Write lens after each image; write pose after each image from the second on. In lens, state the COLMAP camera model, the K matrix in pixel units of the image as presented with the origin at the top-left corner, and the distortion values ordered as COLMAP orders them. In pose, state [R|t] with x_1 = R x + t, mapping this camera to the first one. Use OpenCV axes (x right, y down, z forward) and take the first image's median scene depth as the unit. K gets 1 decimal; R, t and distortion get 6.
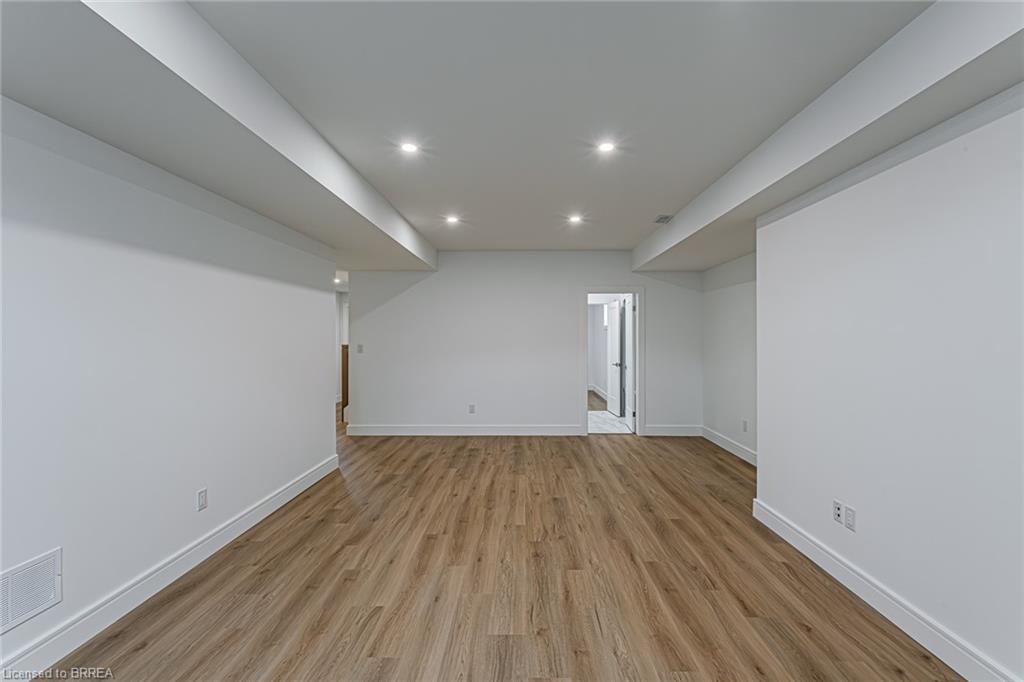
lens RADIAL K [[445.3, 0, 515.4], [0, 445.3, 337.1], [0, 0, 1]] dist [-0.001490, -0.000347]
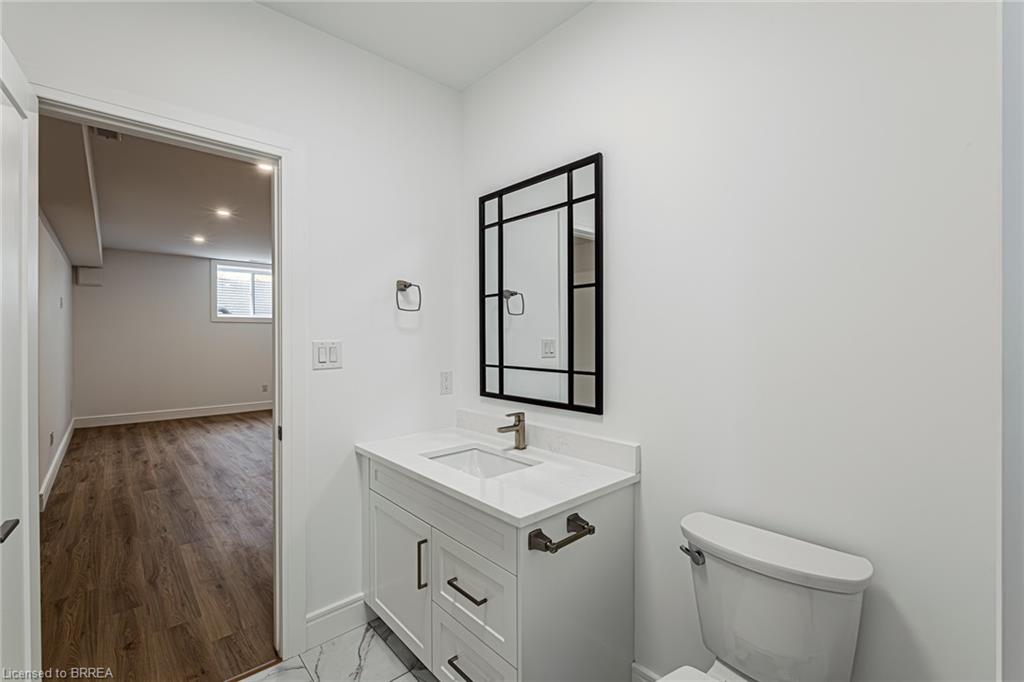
lens RADIAL K [[445.3, 0, 515.4], [0, 445.3, 337.1], [0, 0, 1]] dist [-0.001490, -0.000347]
pose [[-0.725554, 0.001054, -0.688165, 0.441060], [0.001644, 0.999999, -0.000202, 0.023272], [0.688164, -0.001278, -0.725554, 2.341433]]
